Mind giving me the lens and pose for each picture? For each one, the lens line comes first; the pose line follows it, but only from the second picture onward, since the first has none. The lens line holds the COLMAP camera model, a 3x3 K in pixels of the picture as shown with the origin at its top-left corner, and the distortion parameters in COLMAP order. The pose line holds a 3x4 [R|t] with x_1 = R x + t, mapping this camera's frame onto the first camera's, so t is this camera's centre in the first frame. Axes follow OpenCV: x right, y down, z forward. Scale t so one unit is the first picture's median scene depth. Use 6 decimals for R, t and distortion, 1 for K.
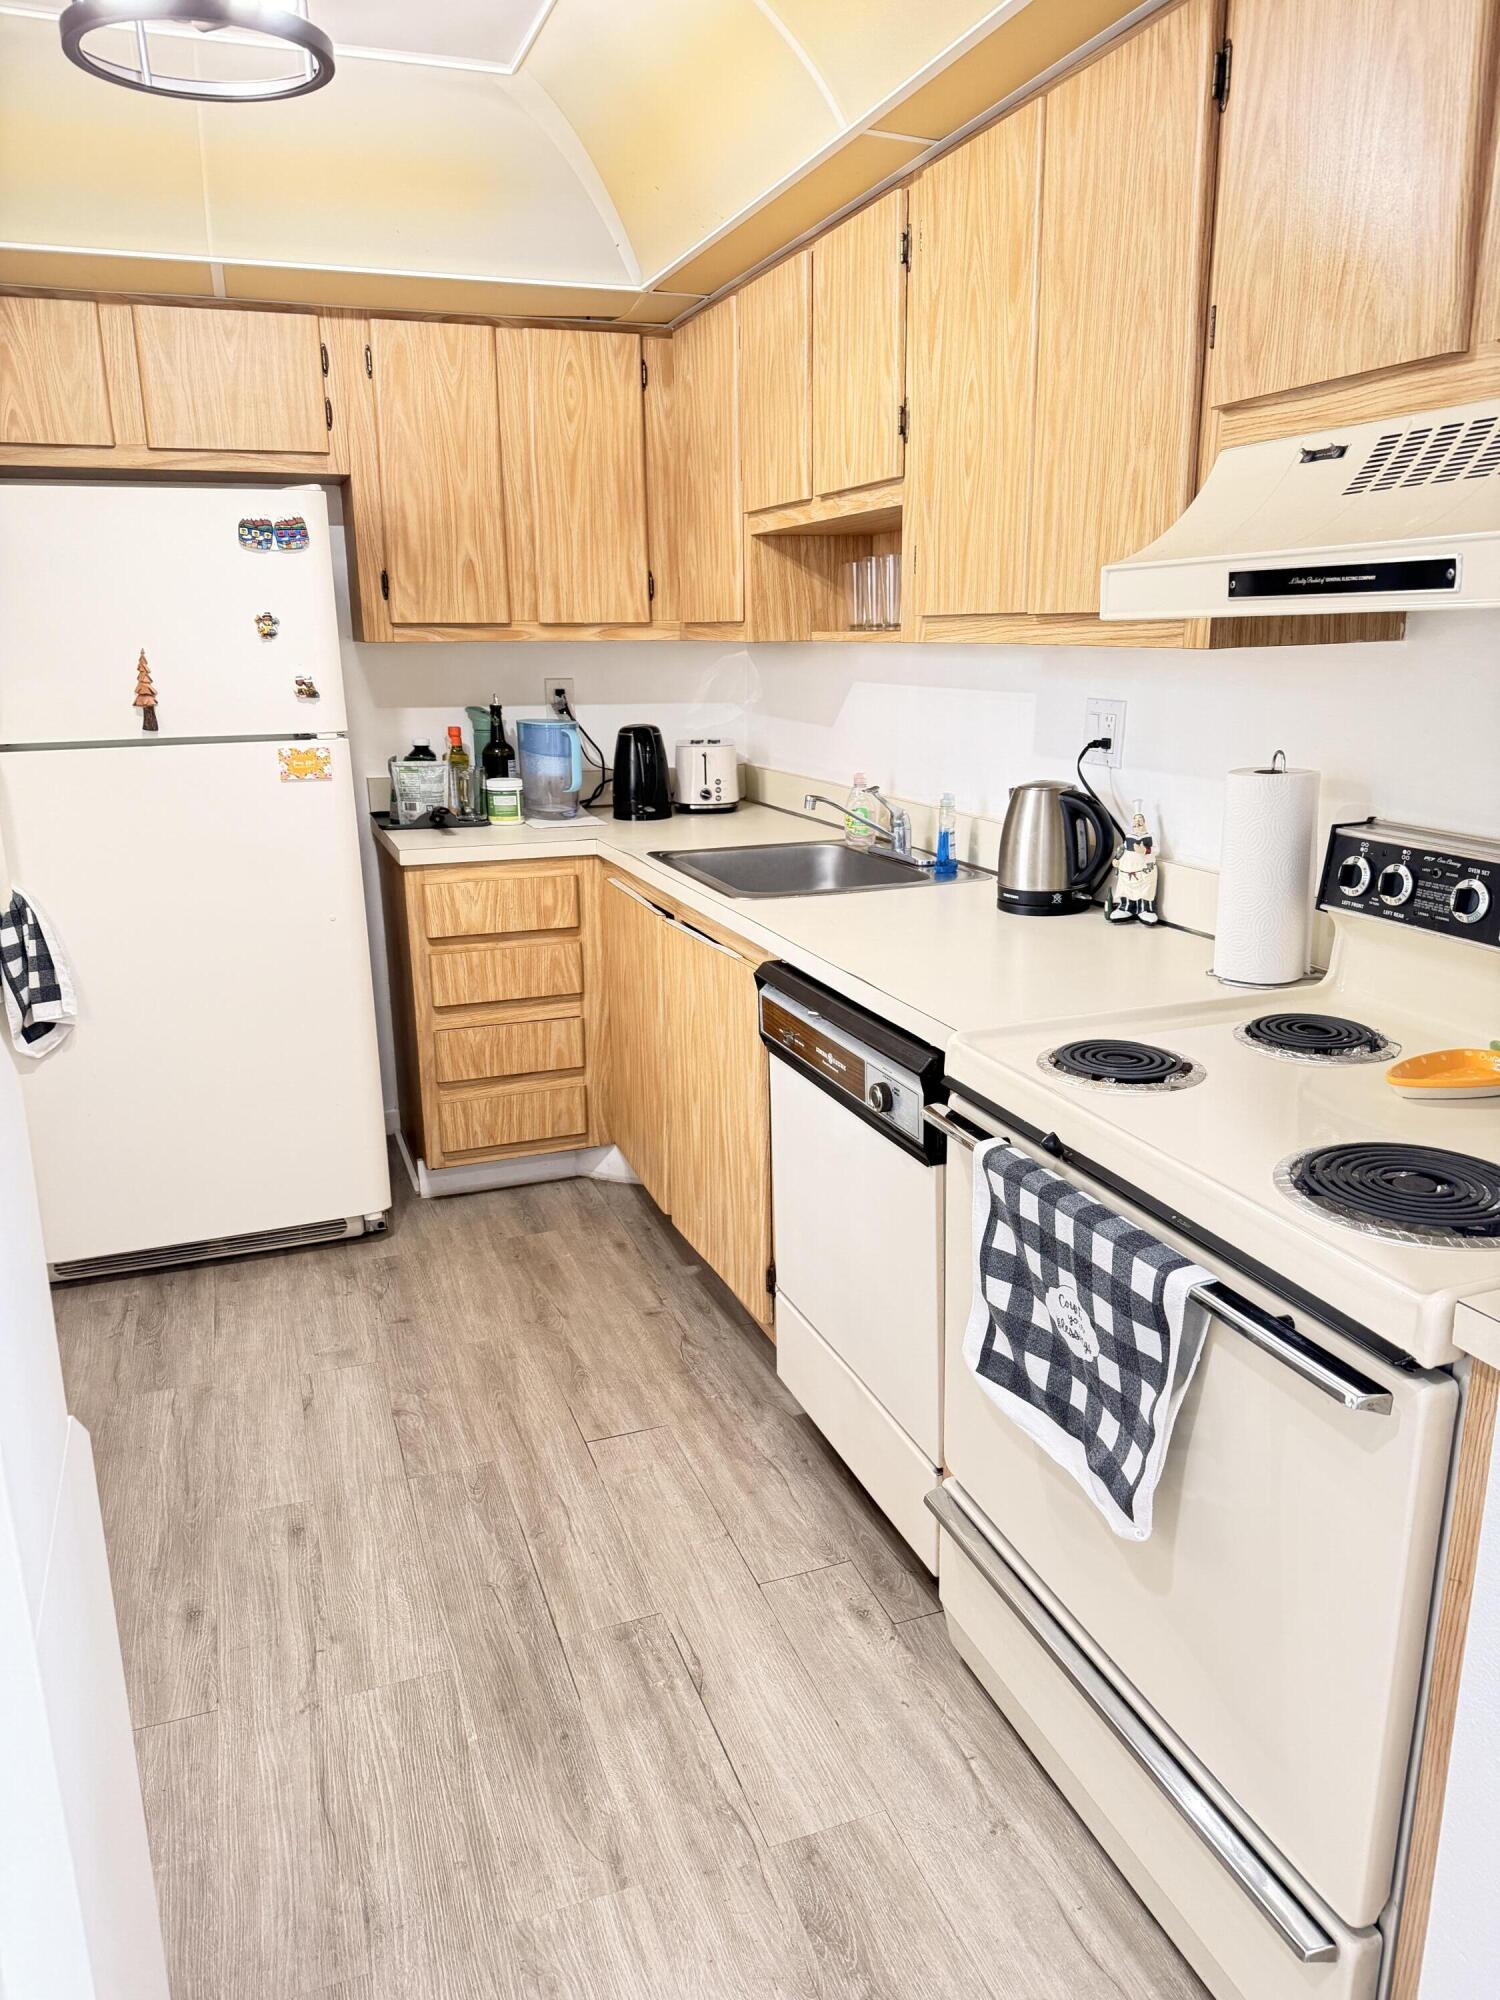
lens RADIAL K [[1389.4, 0, 732.4], [0, 1389.4, 982.1], [0, 0, 1]] dist [0.172199, -0.372025]
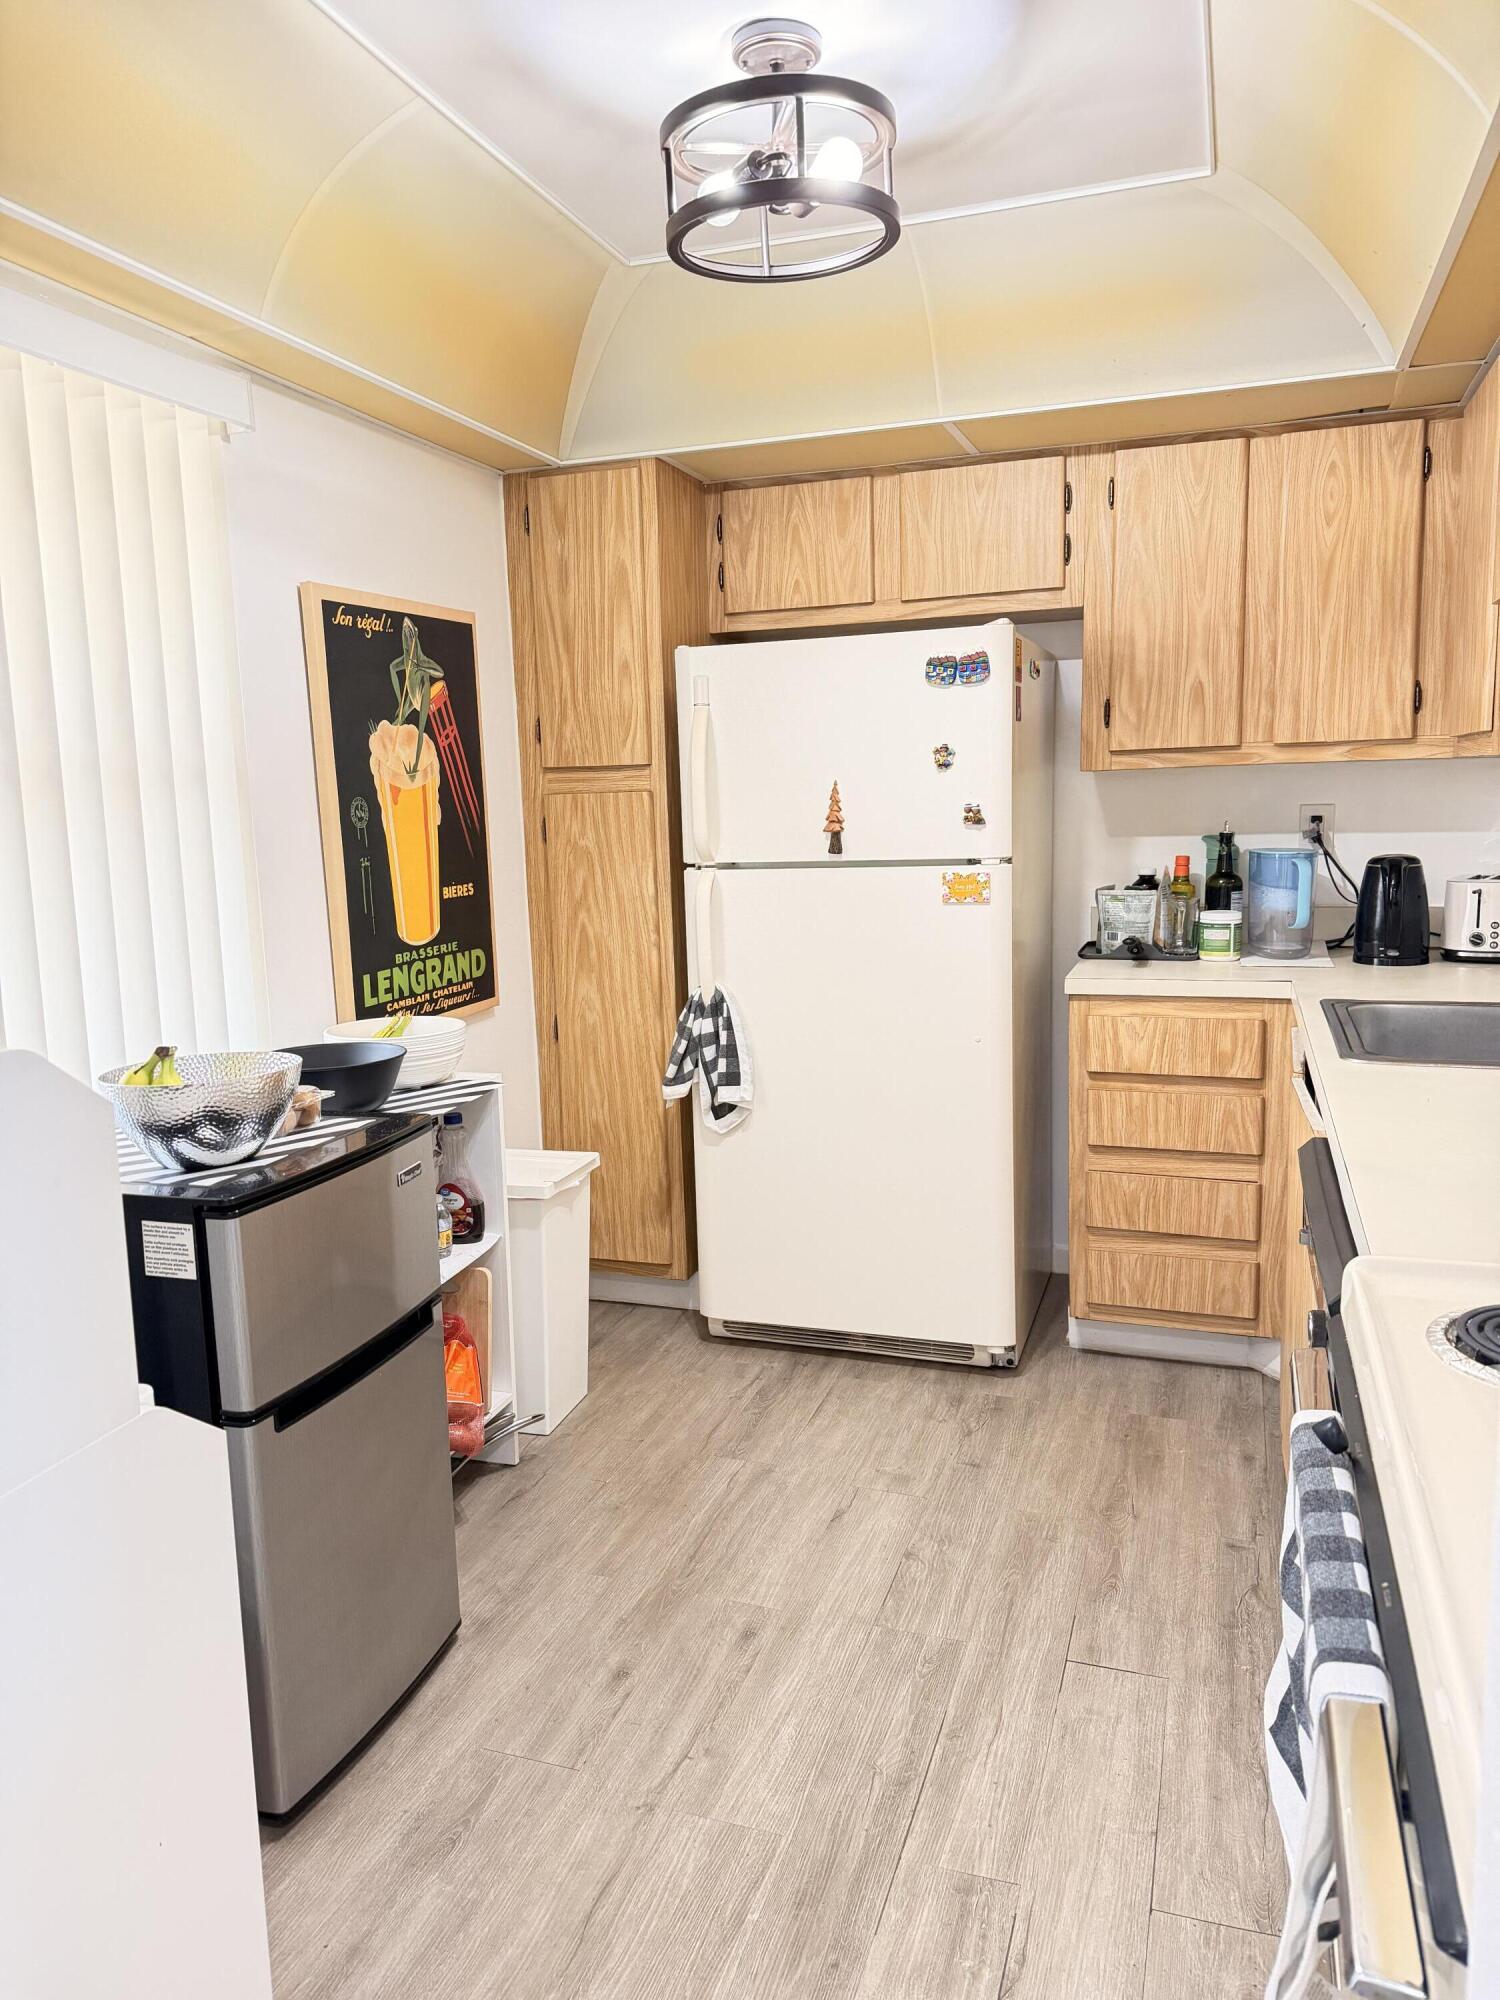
lens RADIAL K [[1370.0, 0, 651.7], [0, 1370.0, 973.5], [0, 0, 1]] dist [0.113554, -0.138397]
pose [[0.781034, 0.074306, -0.620053, 0.127112], [-0.133911, 0.989728, -0.050070, -0.010328], [0.609963, 0.122138, 0.782961, 0.072211]]
